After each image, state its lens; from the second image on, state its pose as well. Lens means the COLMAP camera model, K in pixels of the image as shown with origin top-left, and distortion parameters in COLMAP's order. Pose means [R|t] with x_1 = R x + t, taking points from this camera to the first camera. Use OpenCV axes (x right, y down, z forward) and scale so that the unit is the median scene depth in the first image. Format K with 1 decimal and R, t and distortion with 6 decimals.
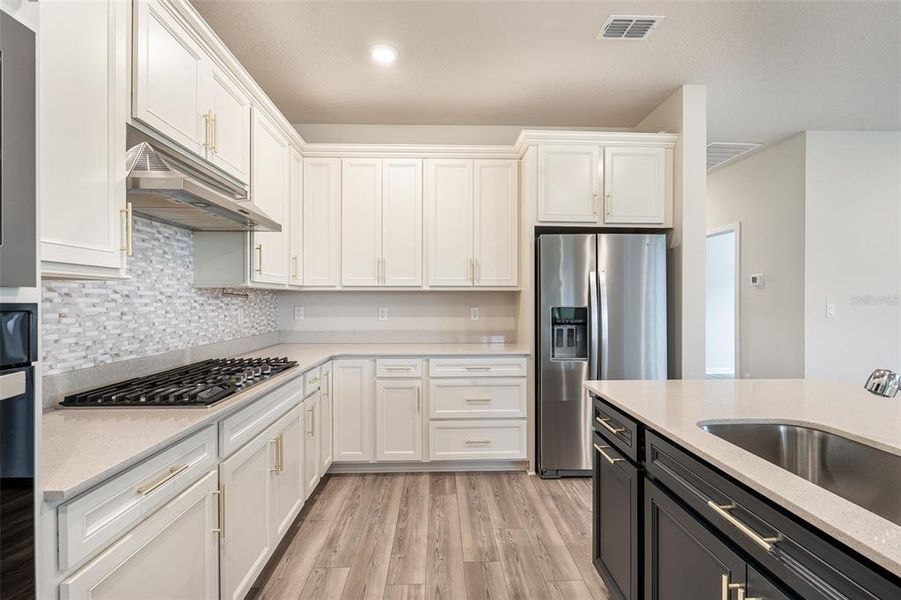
lens RADIAL K [[405.8, 0, 449.7], [0, 405.8, 301.9], [0, 0, 1]] dist [-0.006544, 0.002163]
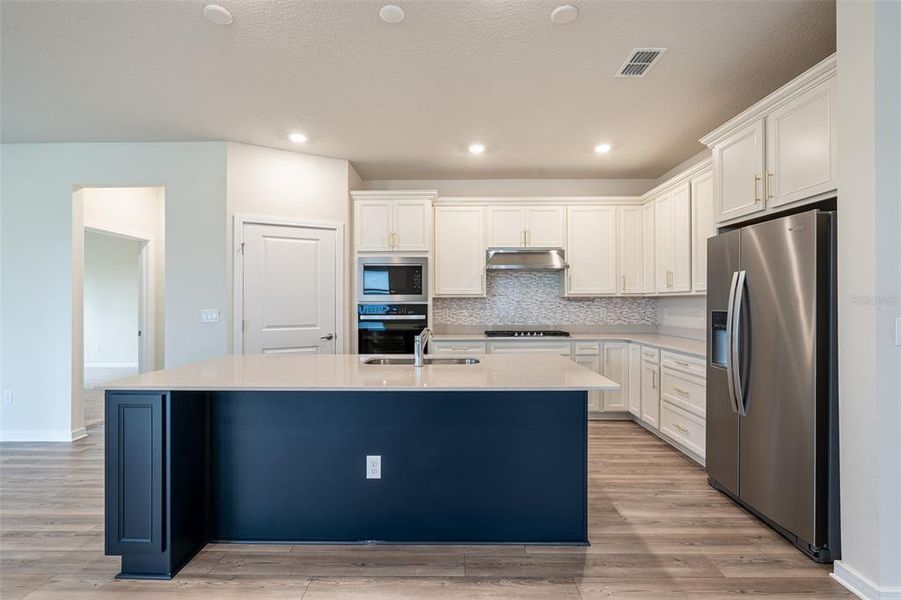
lens RADIAL K [[405.8, 0, 451.9], [0, 405.8, 302.6], [0, 0, 1]] dist [-0.006544, 0.002163]
pose [[-0.033888, 0.002168, -0.999423, 1.244448], [-0.002577, 0.999994, 0.002256, -0.008189], [0.999422, 0.002652, -0.033882, 0.401430]]
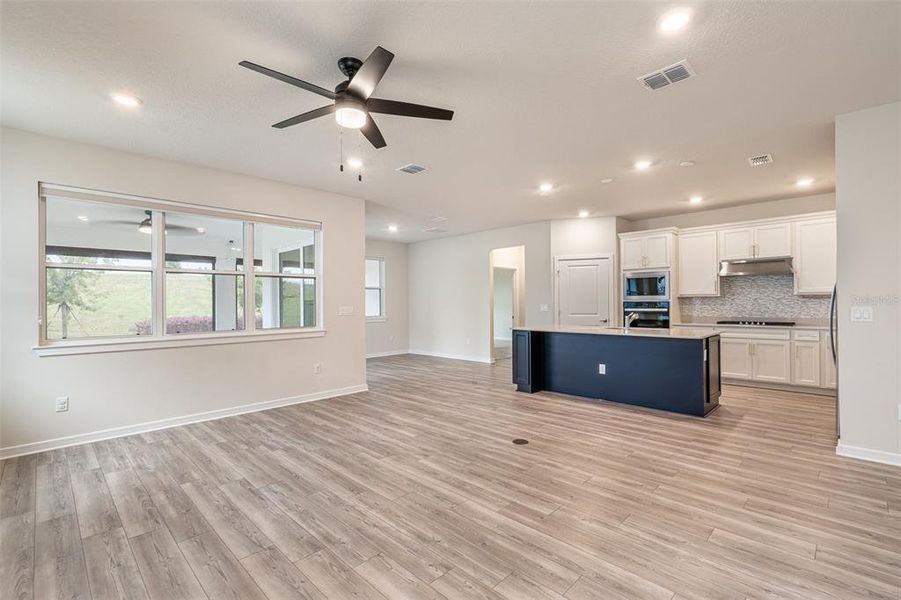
lens RADIAL K [[405.8, 0, 453.0], [0, 405.8, 301.0], [0, 0, 1]] dist [-0.006544, 0.002163]
pose [[-0.719553, 0.004154, -0.694425, 2.229474], [0.005831, 0.999983, -0.000060, -0.008685], [0.694413, -0.004092, -0.719565, 1.068900]]
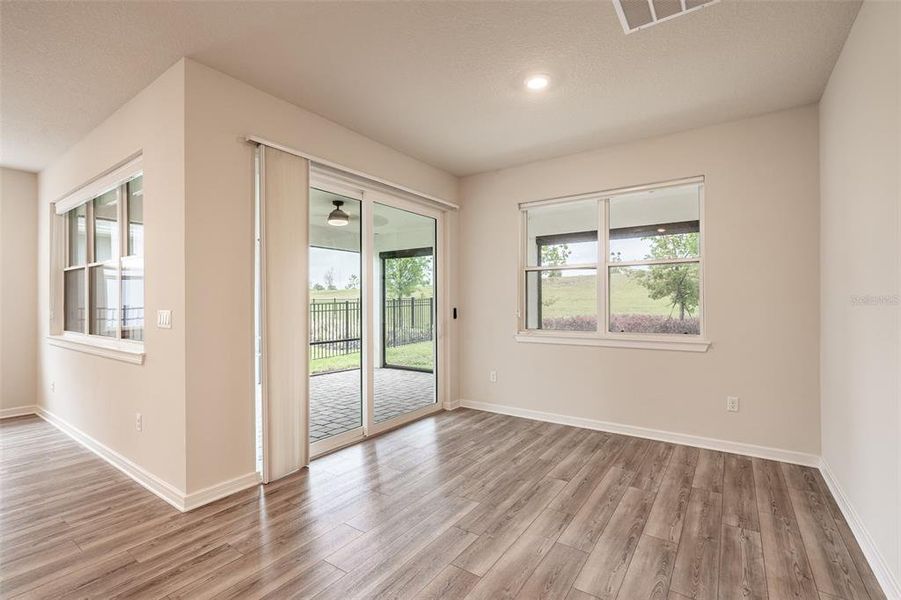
lens RADIAL K [[405.8, 0, 451.6], [0, 405.8, 301.6], [0, 0, 1]] dist [-0.006544, 0.002163]
pose [[-0.803366, 0.007044, 0.595444, 0.159194], [0.012781, 0.999904, 0.005415, 0.001433], [-0.595349, 0.011961, -0.803378, -0.357514]]
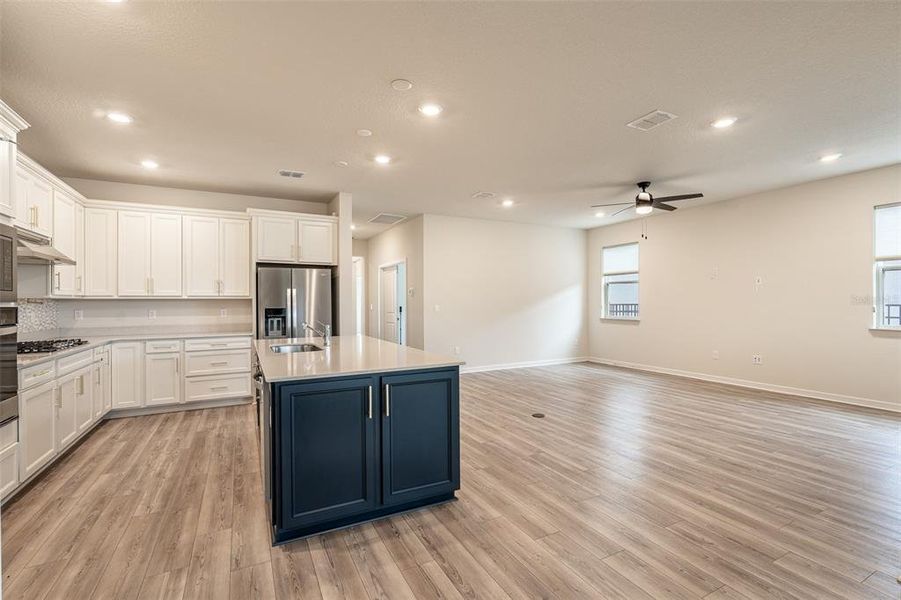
lens RADIAL K [[405.8, 0, 449.6], [0, 405.8, 300.9], [0, 0, 1]] dist [-0.006544, 0.002163]
pose [[0.902135, -0.003943, 0.431437, 0.214558], [0.008646, 0.999923, -0.008942, 0.003882], [-0.431368, 0.011797, 0.902099, -0.967842]]
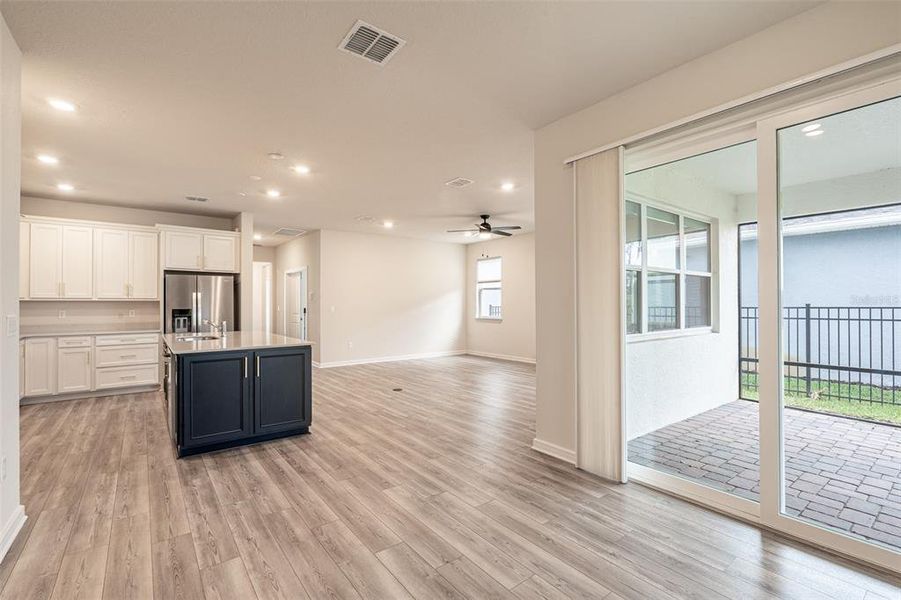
lens RADIAL K [[405.5, 0, 447.1], [0, 405.5, 300.5], [0, 0, 1]] dist [-0.000561, -0.000356]
pose [[0.815666, 0.003375, 0.578514, 0.197956], [0.006592, 0.999864, -0.015127, 0.010531], [-0.578486, 0.016152, 0.815532, -1.552006]]
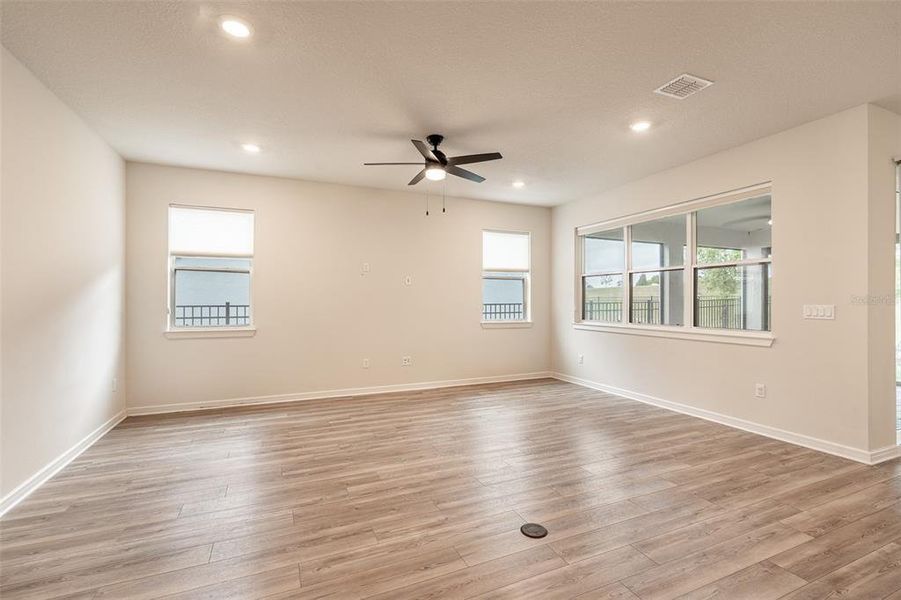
lens RADIAL K [[405.8, 0, 449.2], [0, 405.8, 301.8], [0, 0, 1]] dist [-0.006544, 0.002163]
pose [[-0.370943, 0.001576, 0.928654, 0.541221], [0.006799, 0.999976, 0.001018, 0.000262], [-0.928631, 0.006692, -0.370945, 0.728859]]
